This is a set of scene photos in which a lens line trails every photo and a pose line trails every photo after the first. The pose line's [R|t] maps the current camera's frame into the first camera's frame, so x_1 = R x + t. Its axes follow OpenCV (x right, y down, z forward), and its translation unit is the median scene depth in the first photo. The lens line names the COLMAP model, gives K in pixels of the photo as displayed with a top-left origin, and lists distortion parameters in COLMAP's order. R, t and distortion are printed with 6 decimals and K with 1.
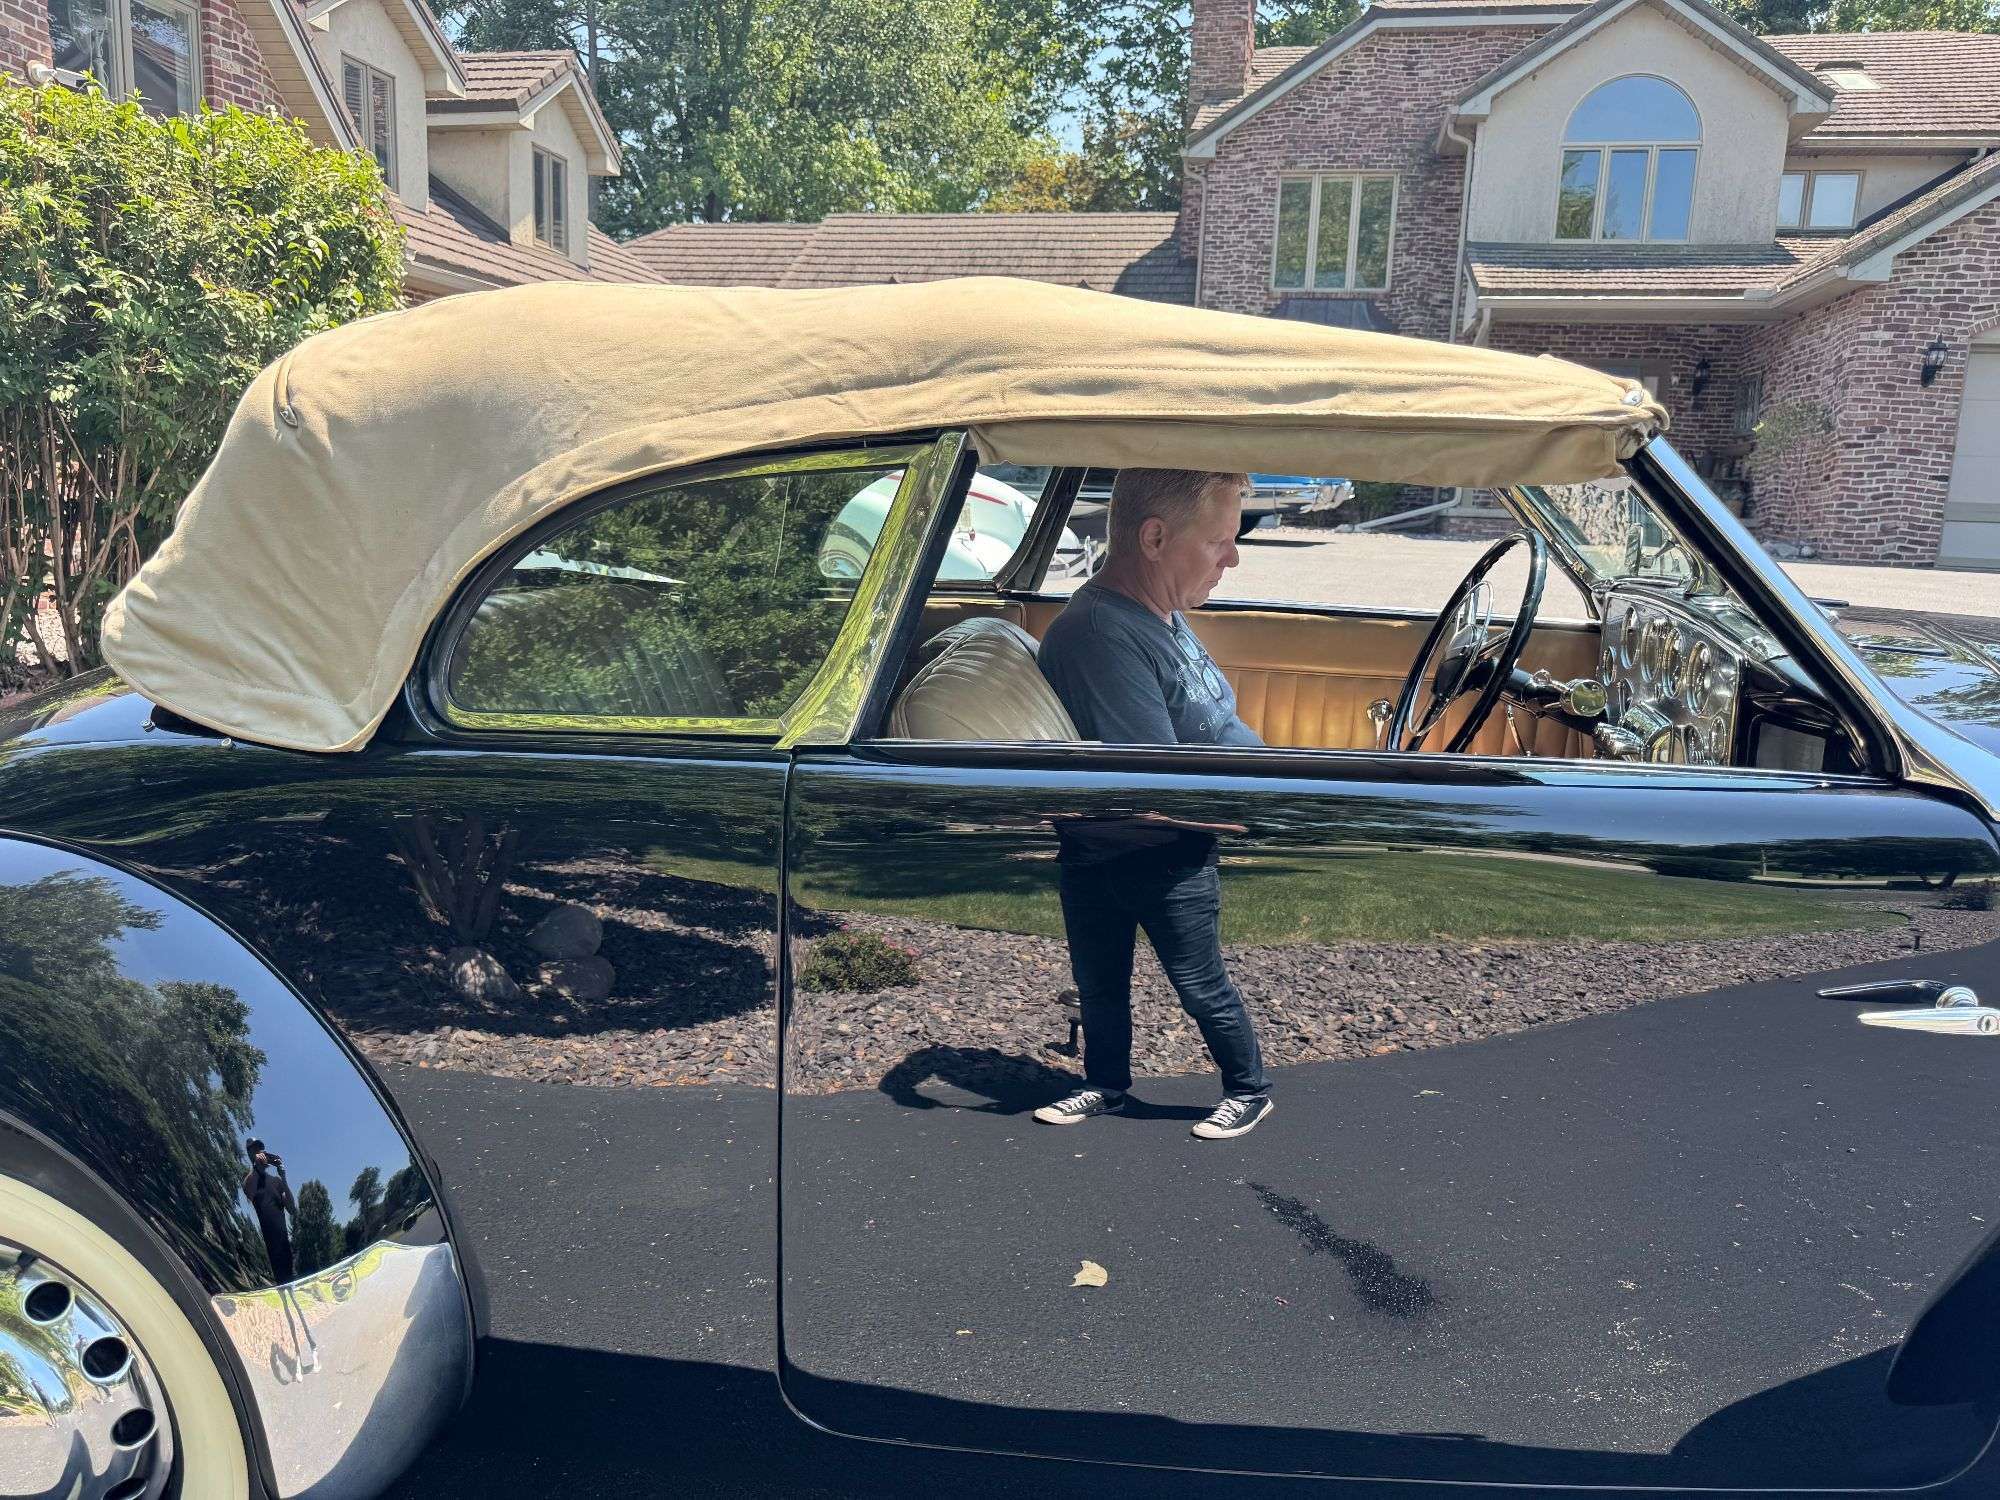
lens RADIAL K [[1669.5, 0, 1000.0], [0, 1669.5, 750.0], [0, 0, 1]] dist [-0.001556, 0.010561]
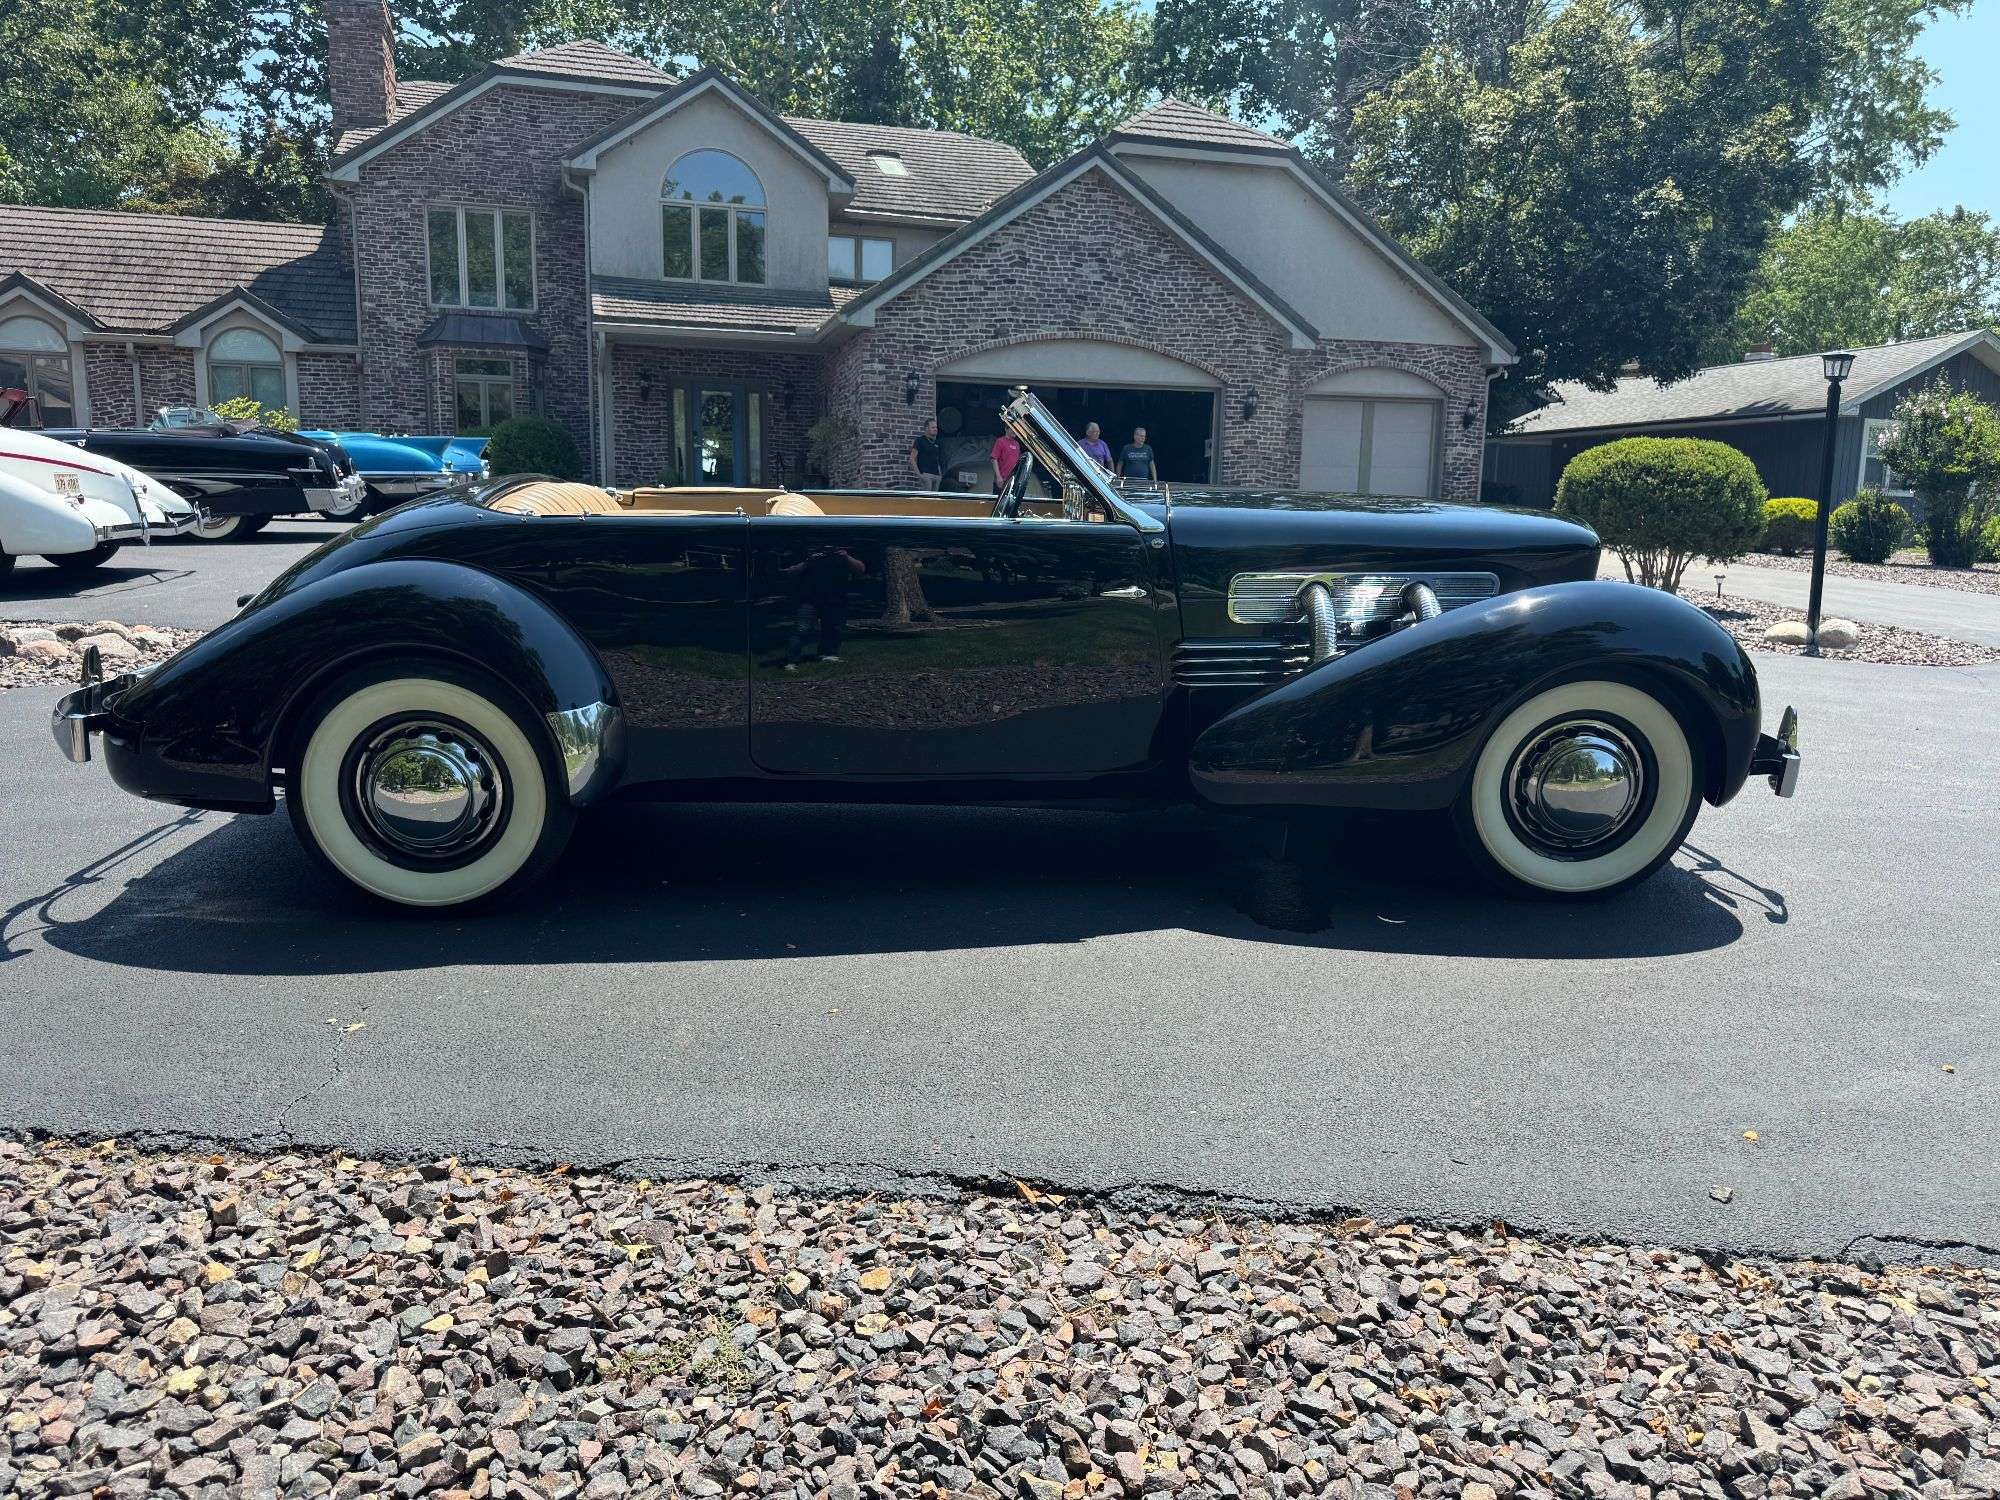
lens RADIAL K [[1558.2, 0, 1000.0], [0, 1558.2, 750.0], [0, 0, 1]] dist [-0.003976, 0.059164]
pose [[0.891928, -0.076261, 0.445701, 0.014638], [0.072568, 0.997041, 0.025375, 0.021072], [-0.446317, 0.009711, 0.894822, -0.097532]]
